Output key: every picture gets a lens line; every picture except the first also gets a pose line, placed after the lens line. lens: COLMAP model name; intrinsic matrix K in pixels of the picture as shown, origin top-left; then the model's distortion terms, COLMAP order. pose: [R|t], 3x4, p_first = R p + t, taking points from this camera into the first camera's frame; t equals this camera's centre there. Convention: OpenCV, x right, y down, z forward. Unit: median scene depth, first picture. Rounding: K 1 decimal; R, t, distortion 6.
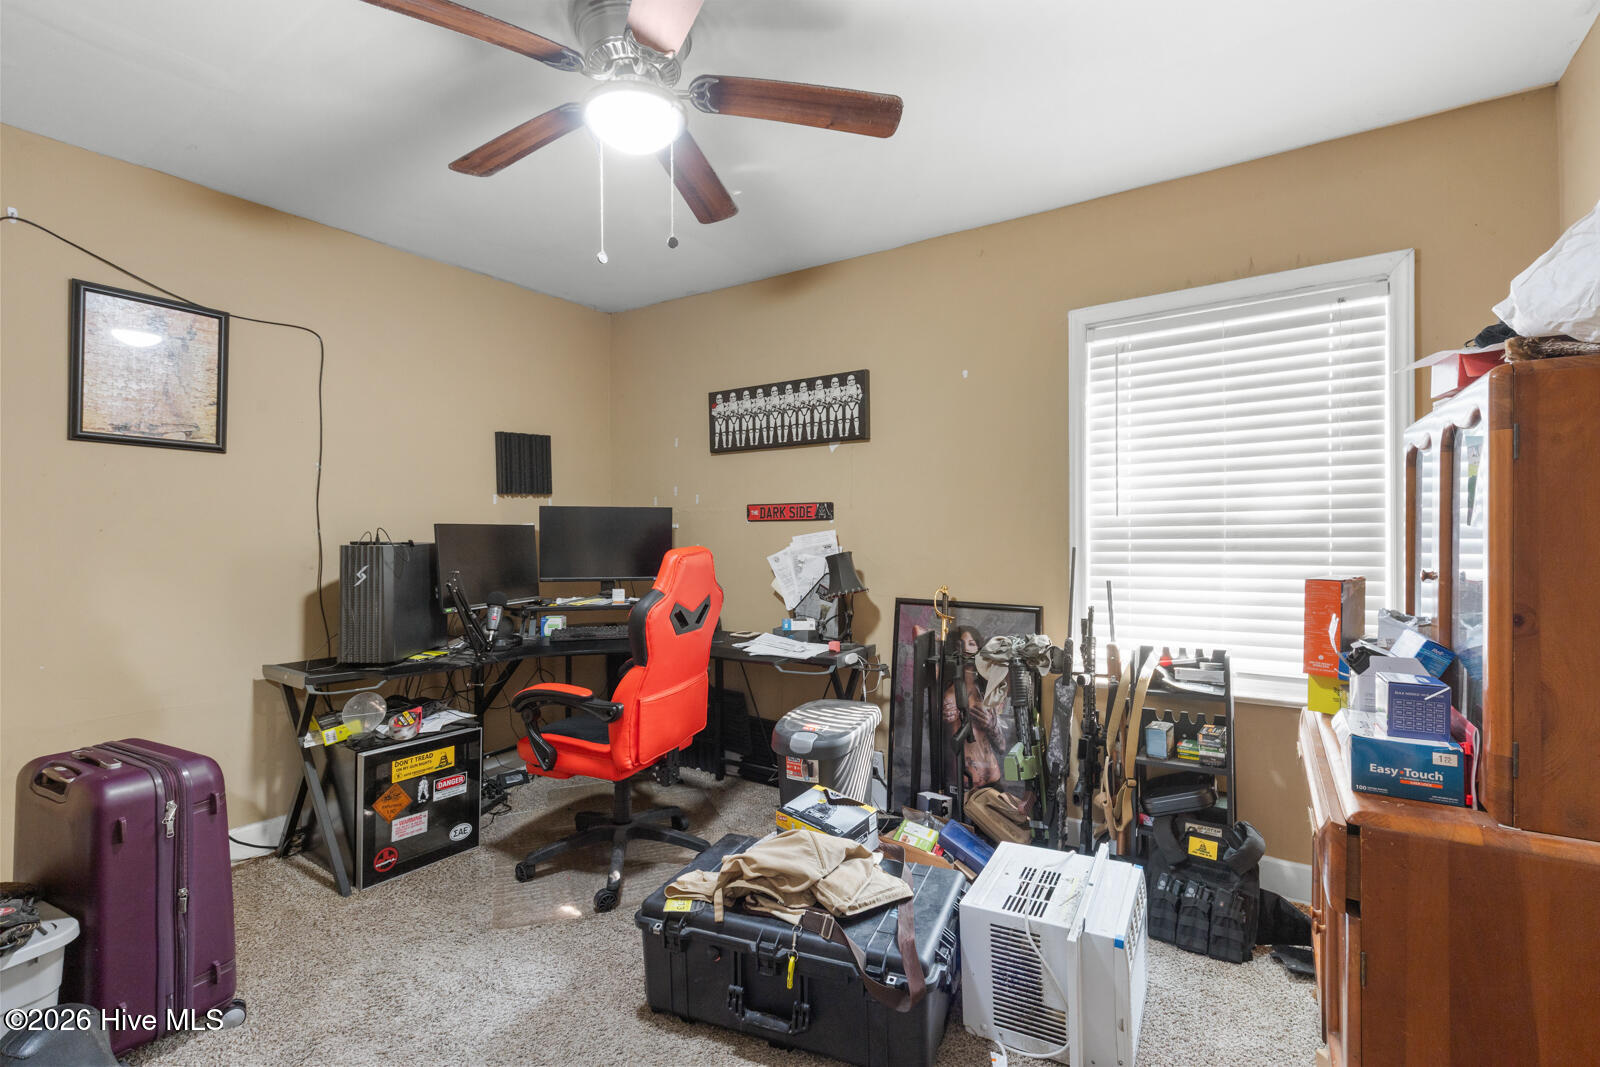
lens RADIAL K [[717.8, 0, 811.2], [0, 717.8, 529.1], [0, 0, 1]] dist [-0.000790, -0.000499]
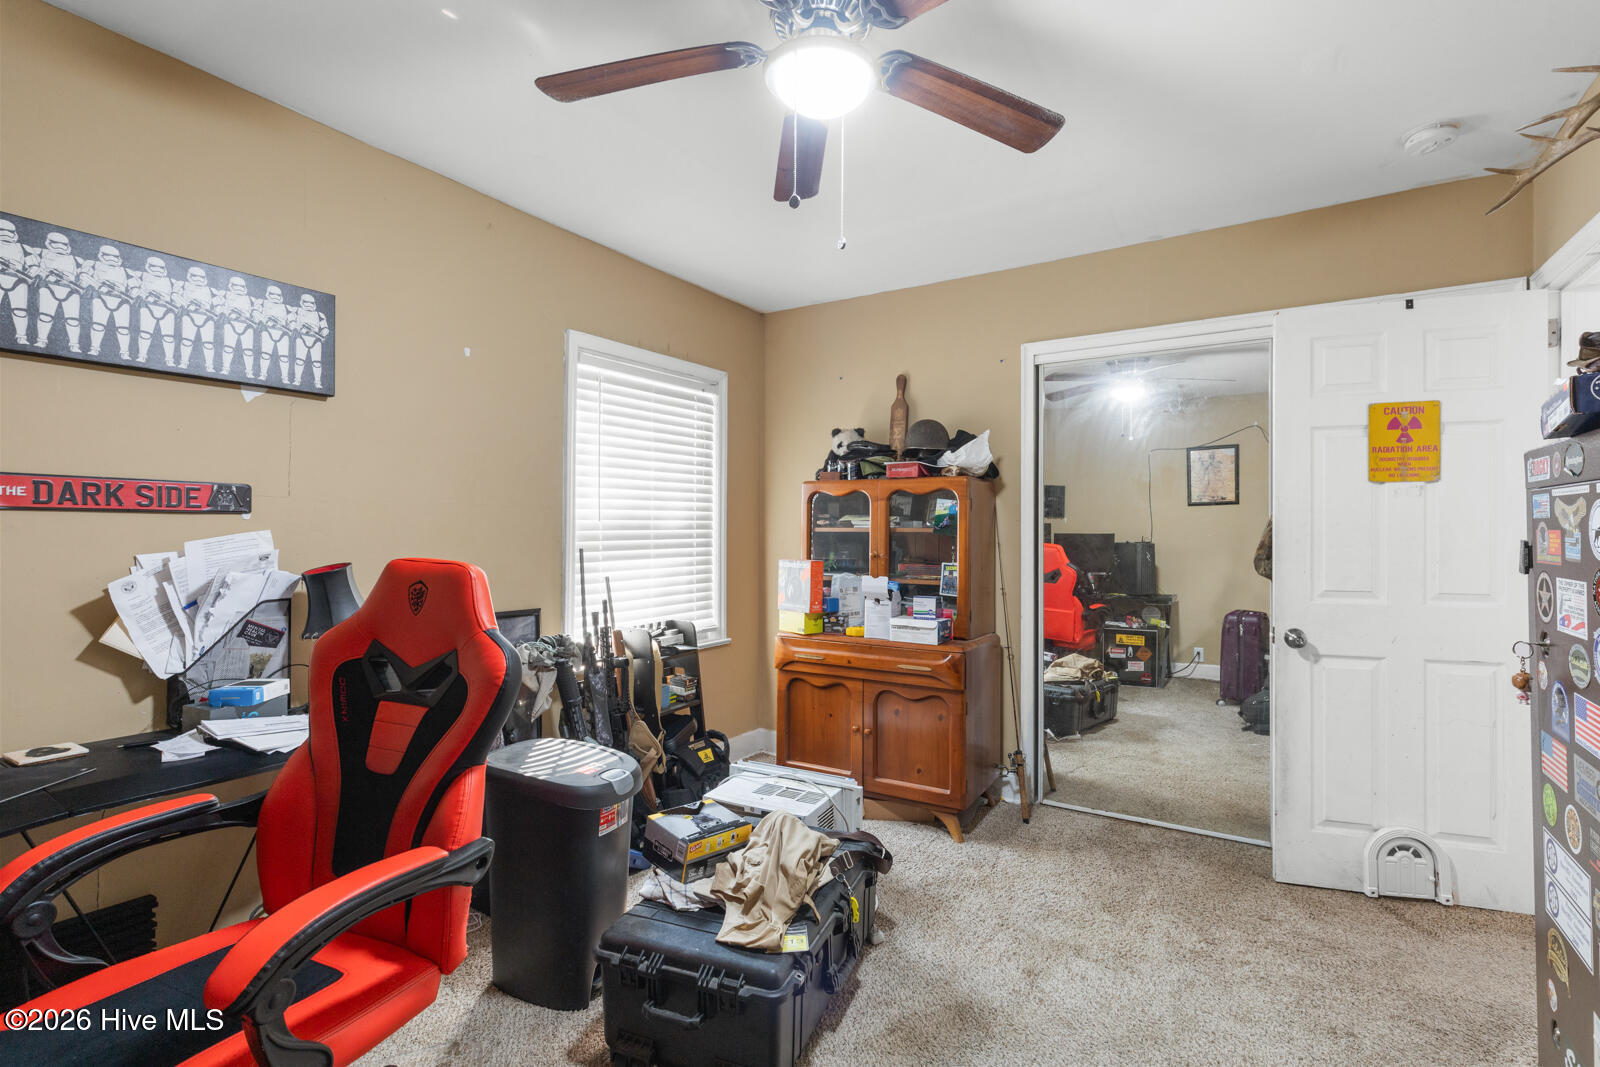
lens RADIAL K [[717.8, 0, 811.2], [0, 717.8, 529.1], [0, 0, 1]] dist [-0.000790, -0.000499]
pose [[-0.019301, 0.012751, 0.999732, -0.718201], [-0.000701, 0.999918, -0.012767, 0.009098], [-0.999813, -0.000947, -0.019290, 0.658075]]
